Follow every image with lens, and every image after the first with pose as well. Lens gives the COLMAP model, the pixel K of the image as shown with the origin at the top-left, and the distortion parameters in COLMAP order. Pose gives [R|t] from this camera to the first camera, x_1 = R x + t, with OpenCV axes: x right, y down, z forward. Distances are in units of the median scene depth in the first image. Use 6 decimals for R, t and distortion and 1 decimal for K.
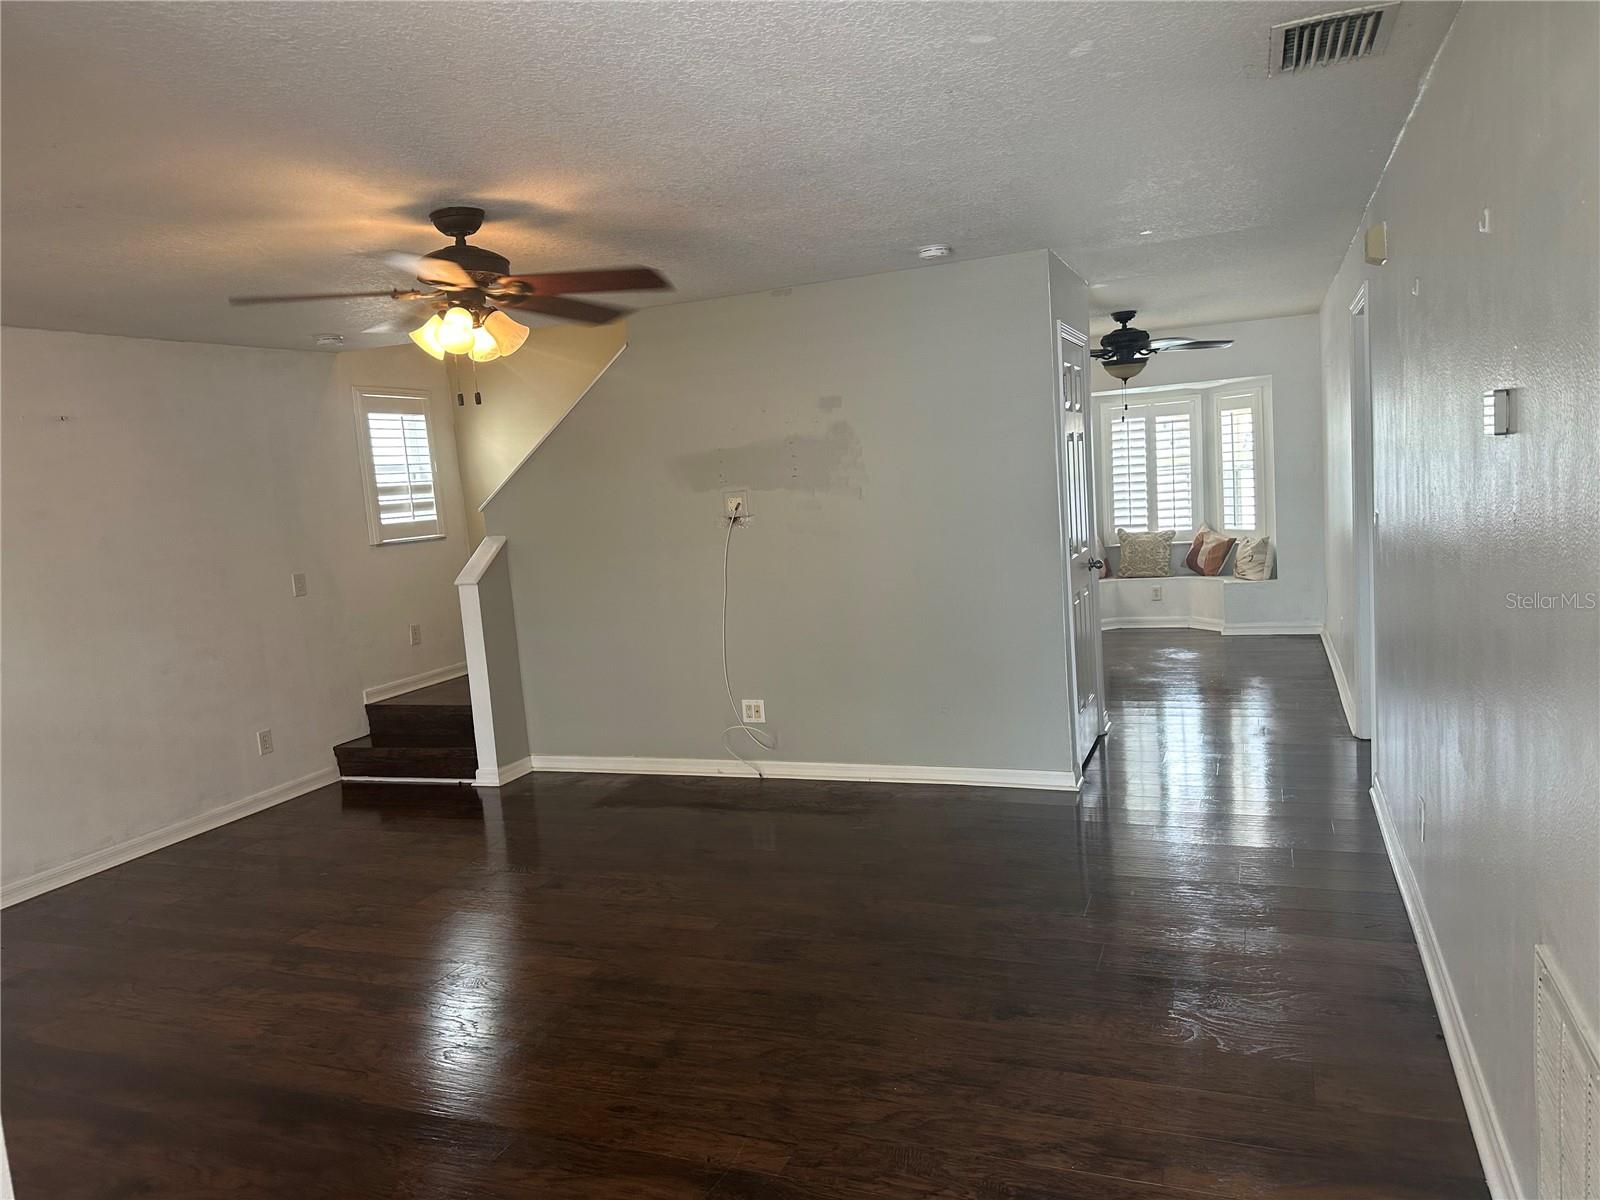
lens RADIAL K [[1136.9, 0, 800.0], [0, 1136.9, 600.0], [0, 0, 1]] dist [0.143958, -0.216969]
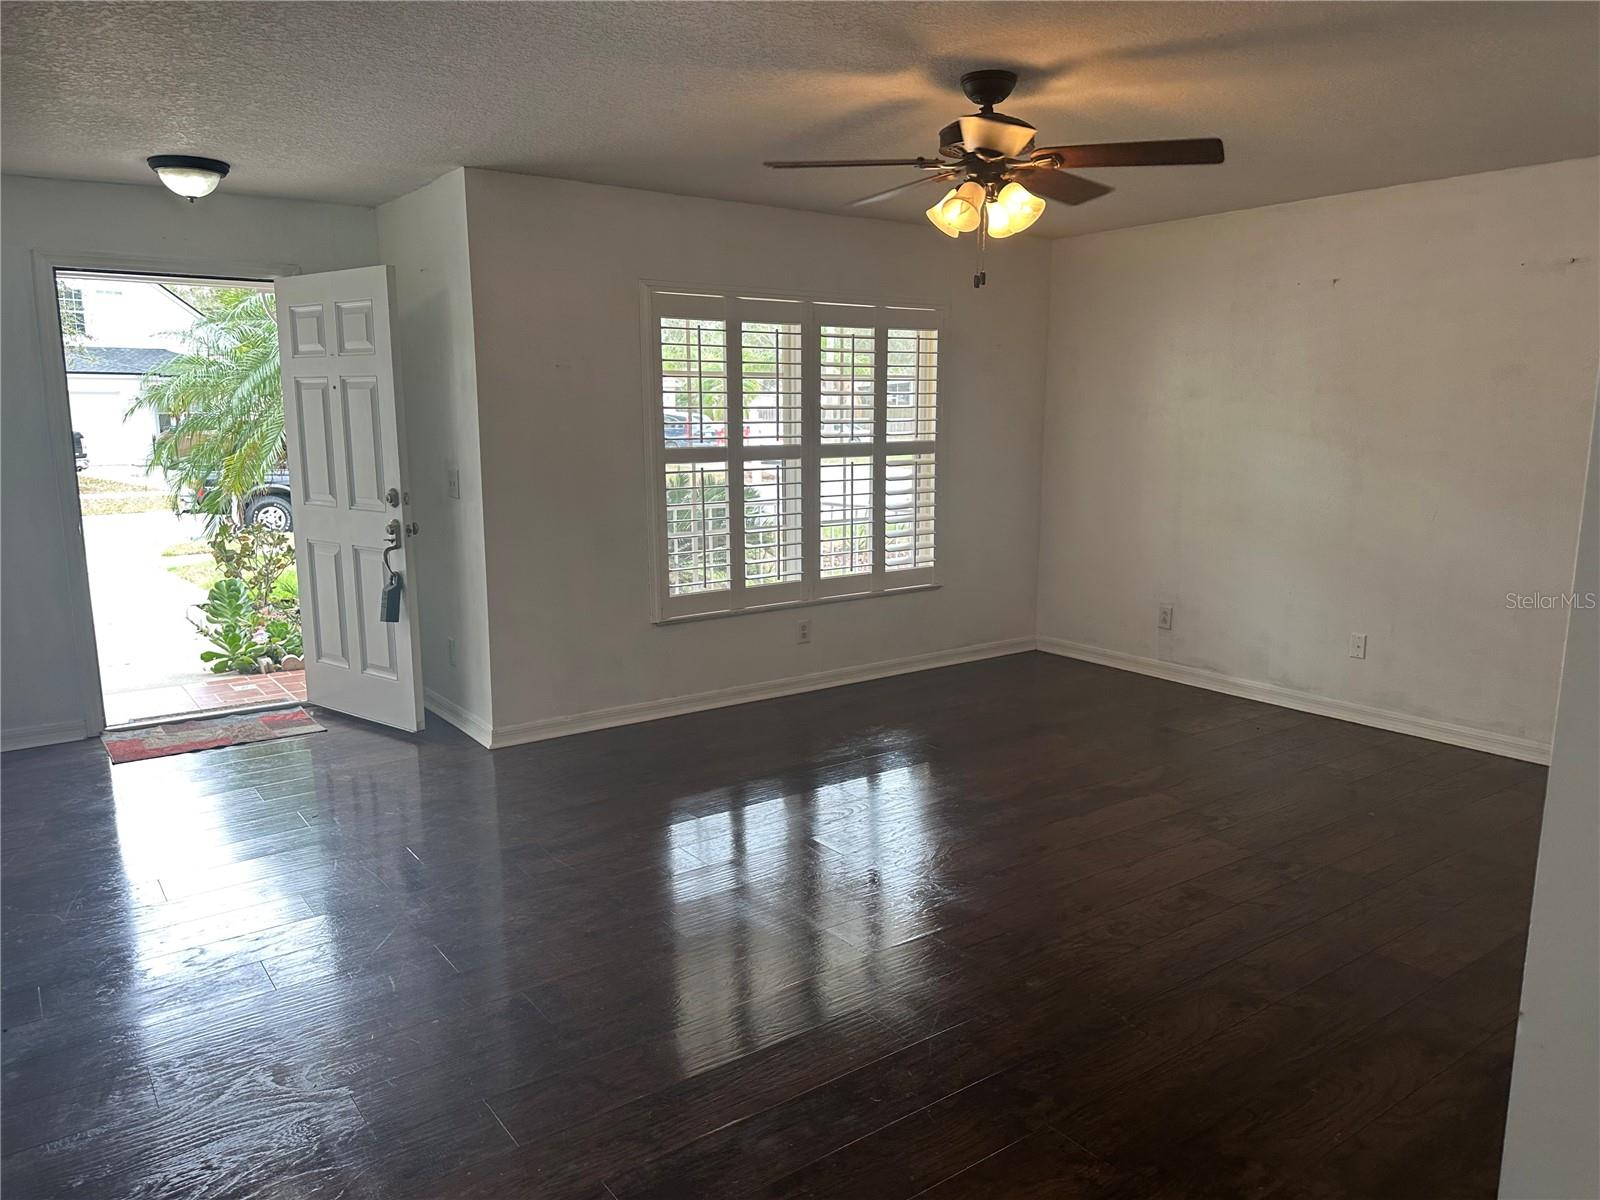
lens RADIAL K [[1136.9, 0, 800.0], [0, 1136.9, 600.0], [0, 0, 1]] dist [0.143958, -0.216969]
pose [[-0.536592, 0.222501, -0.813979, 0.586671], [-0.054353, 0.953495, 0.296469, -0.179494], [0.842090, 0.203325, -0.499544, 1.283974]]
